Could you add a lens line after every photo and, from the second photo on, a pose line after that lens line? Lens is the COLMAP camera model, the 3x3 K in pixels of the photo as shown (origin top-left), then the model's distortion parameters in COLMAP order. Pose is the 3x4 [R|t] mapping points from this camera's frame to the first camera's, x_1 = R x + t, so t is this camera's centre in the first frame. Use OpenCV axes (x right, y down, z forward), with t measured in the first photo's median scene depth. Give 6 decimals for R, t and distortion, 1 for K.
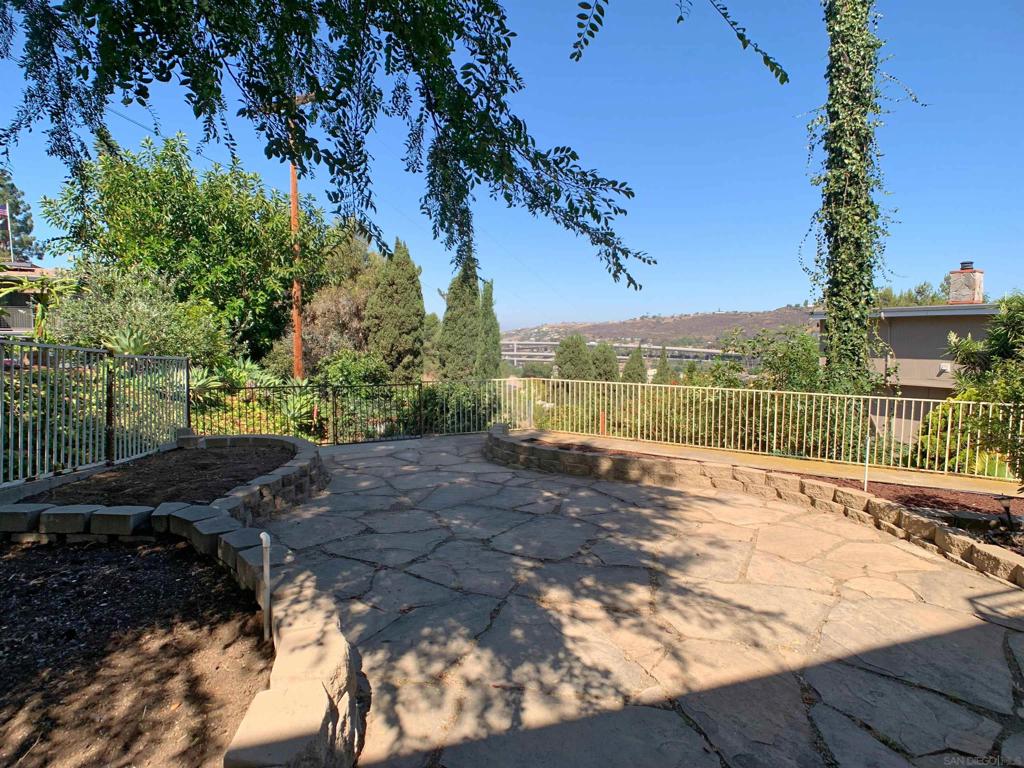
lens RADIAL K [[528.1, 0, 516.2], [0, 528.1, 384.2], [0, 0, 1]] dist [-0.041515, 0.013775]
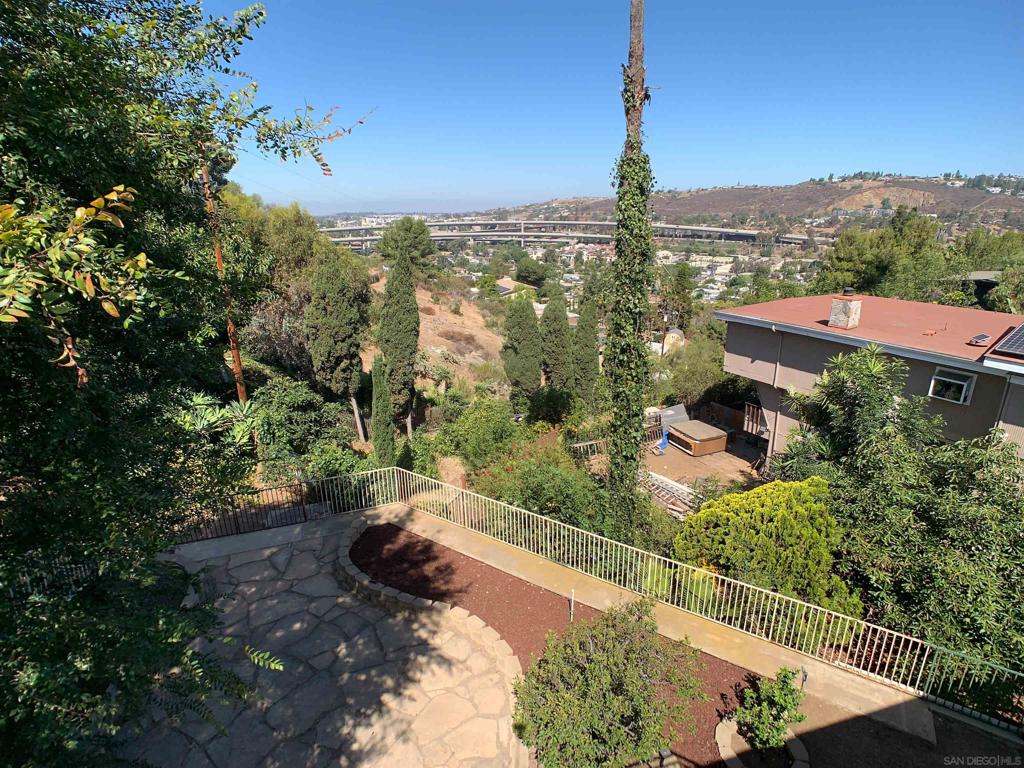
lens RADIAL K [[526.1, 0, 516.6], [0, 526.1, 377.4], [0, 0, 1]] dist [-0.044365, 0.014674]
pose [[0.999847, -0.000341, -0.017515, 0.172511], [0.004076, 0.976897, 0.213671, -0.246423], [0.017038, -0.213709, 0.976749, -0.080802]]
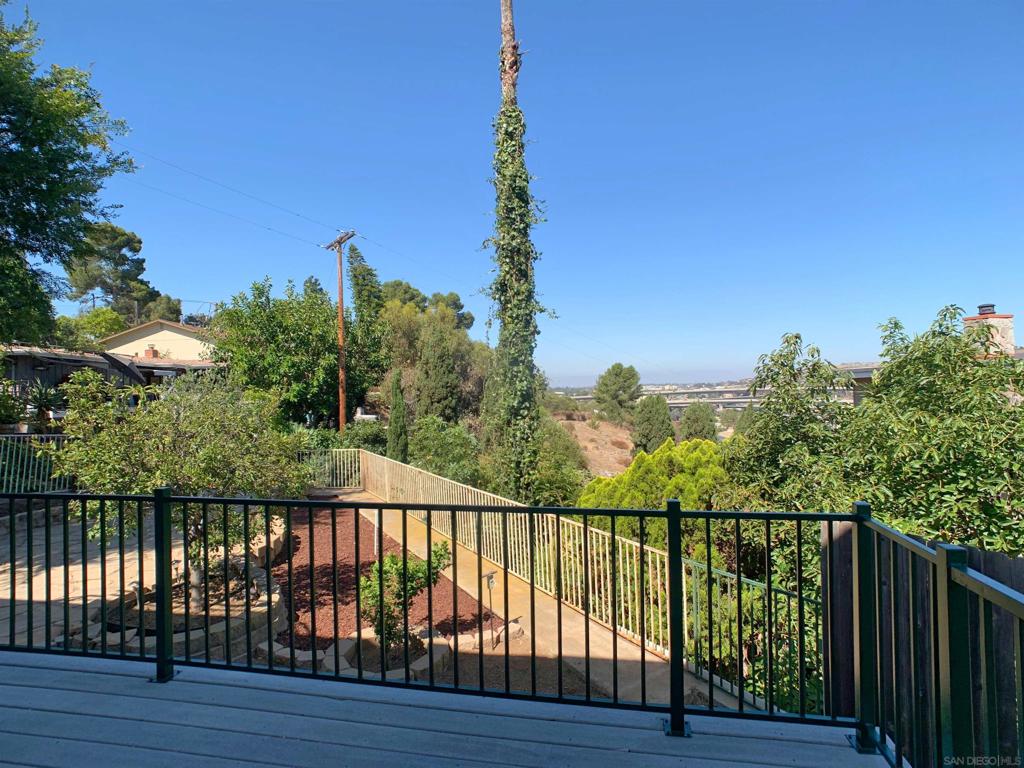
lens RADIAL K [[524.2, 0, 522.2], [0, 524.2, 380.7], [0, 0, 1]] dist [-0.032155, -0.000627]
pose [[0.890576, -0.028281, -0.453954, 0.504776], [-0.016194, 0.995461, -0.093787, -0.033841], [0.454545, 0.090876, 0.886076, 0.004411]]
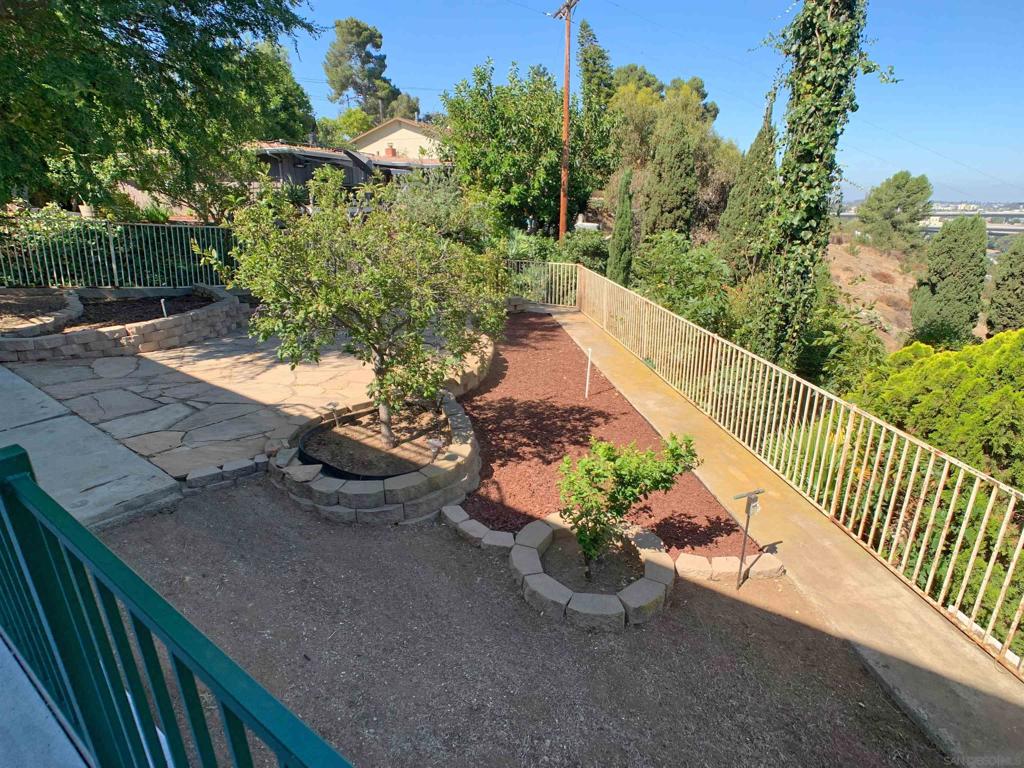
lens RADIAL K [[526.8, 0, 520.9], [0, 526.8, 376.7], [0, 0, 1]] dist [-0.044225, 0.016428]
pose [[0.633399, 0.254127, -0.730908, 0.436670], [-0.074150, 0.960123, 0.269565, -0.038838], [0.770265, -0.116545, 0.626984, 0.076067]]
